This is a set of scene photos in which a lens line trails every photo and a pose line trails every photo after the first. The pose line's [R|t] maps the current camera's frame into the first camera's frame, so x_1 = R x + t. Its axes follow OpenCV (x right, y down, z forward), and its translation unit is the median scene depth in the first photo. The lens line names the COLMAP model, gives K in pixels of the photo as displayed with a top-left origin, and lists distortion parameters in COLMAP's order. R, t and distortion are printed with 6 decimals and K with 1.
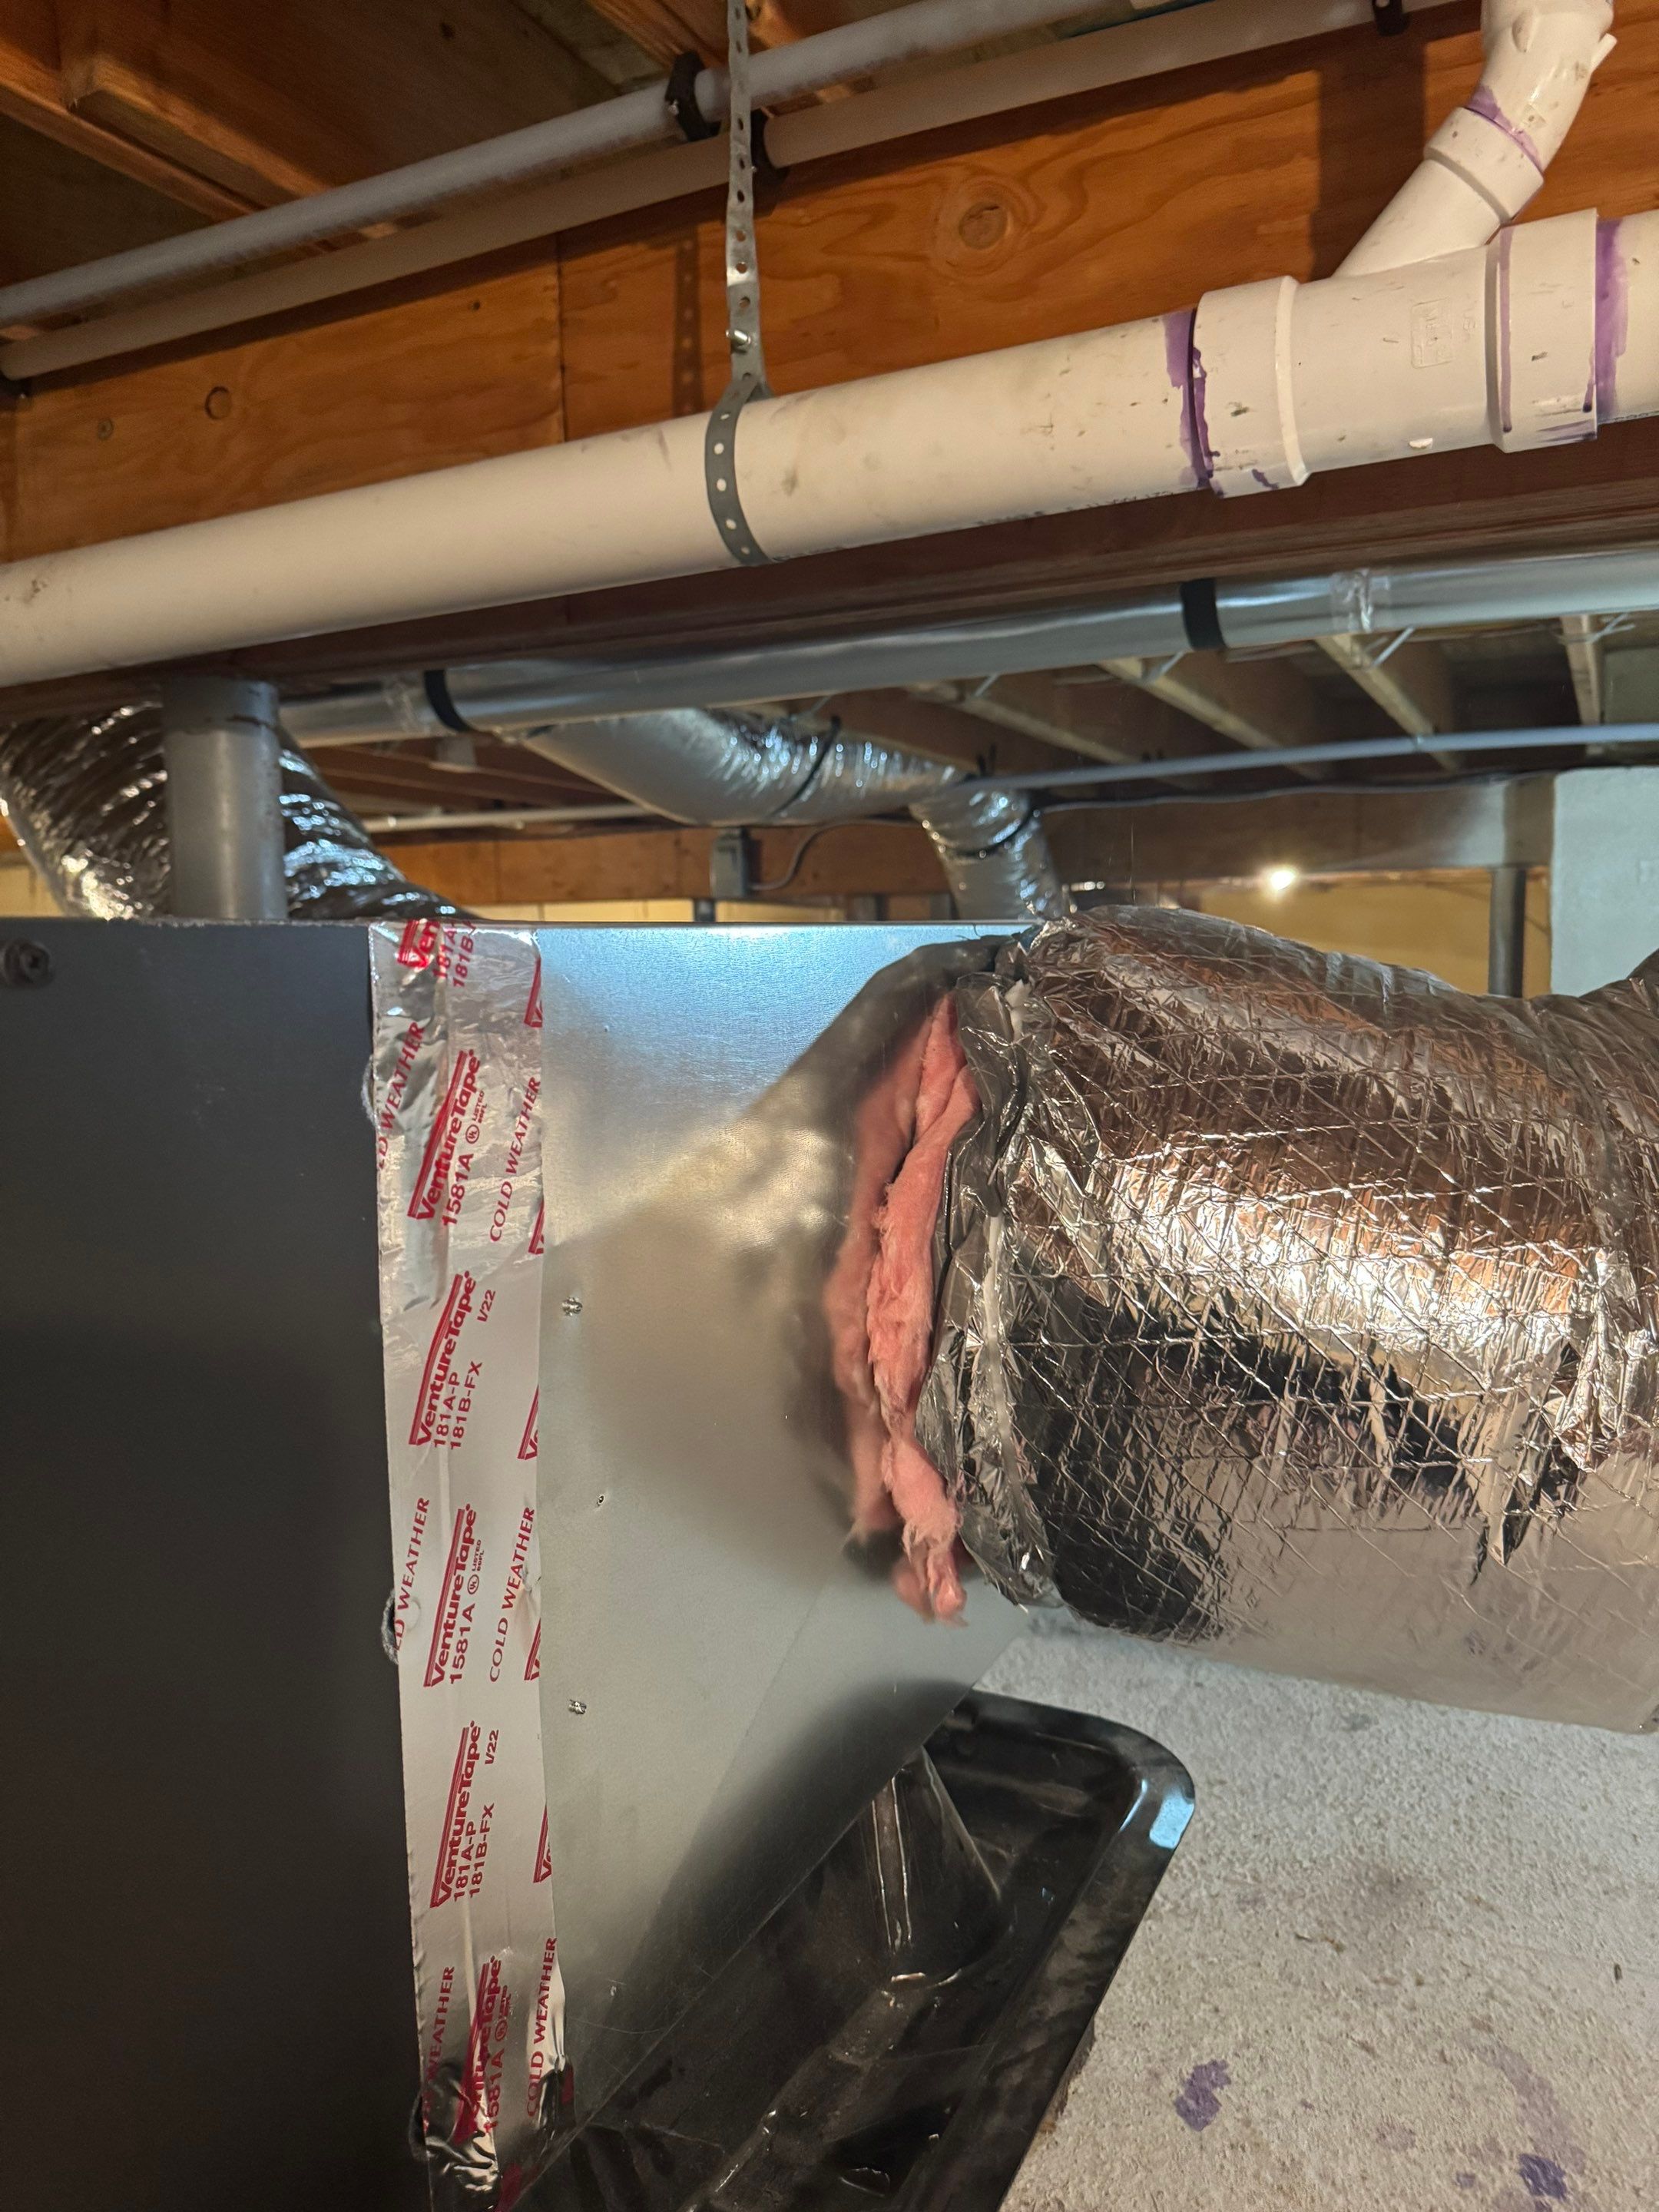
lens RADIAL K [[1556.2, 0, 829.5], [0, 1556.2, 1106.0], [0, 0, 1]] dist [-0.001265, 0.006123]
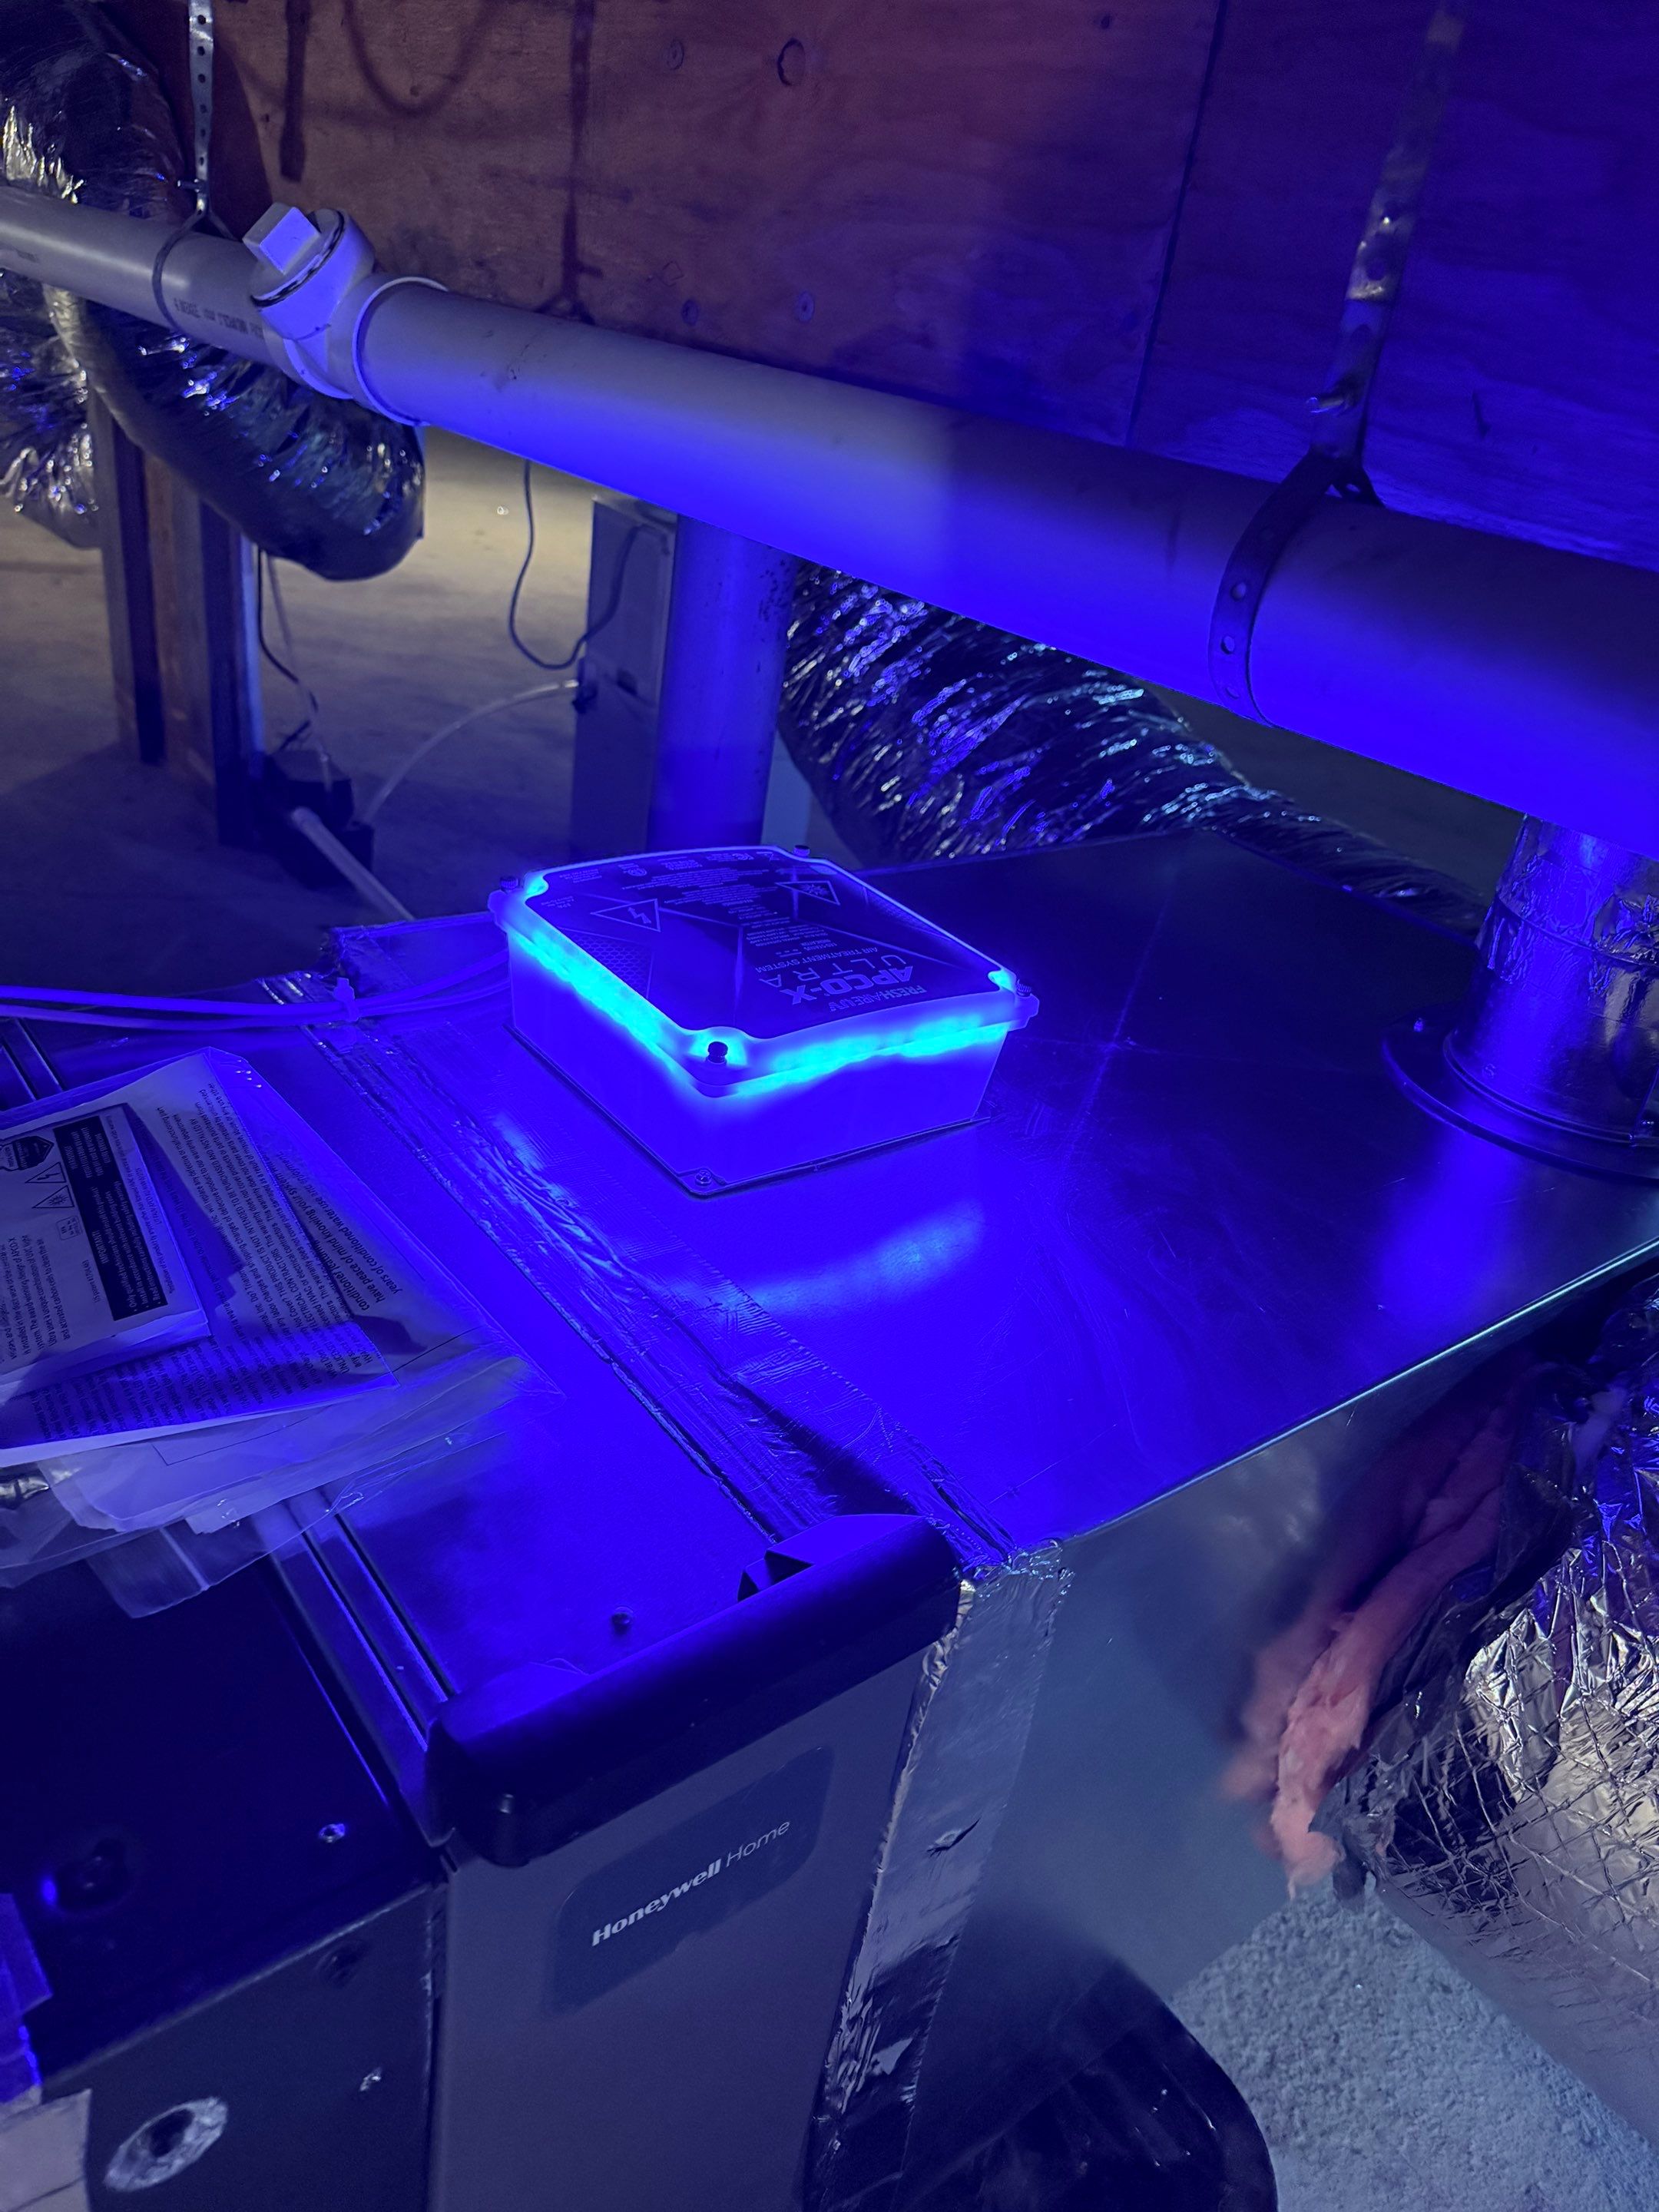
lens RADIAL K [[1556.2, 0, 829.5], [0, 1556.2, 1106.0], [0, 0, 1]] dist [-0.001265, 0.006123]
pose [[0.892051, 0.329345, -0.309478, 0.038976], [-0.190008, 0.894636, 0.404381, -0.347112], [0.410051, -0.301925, 0.860639, 0.210845]]
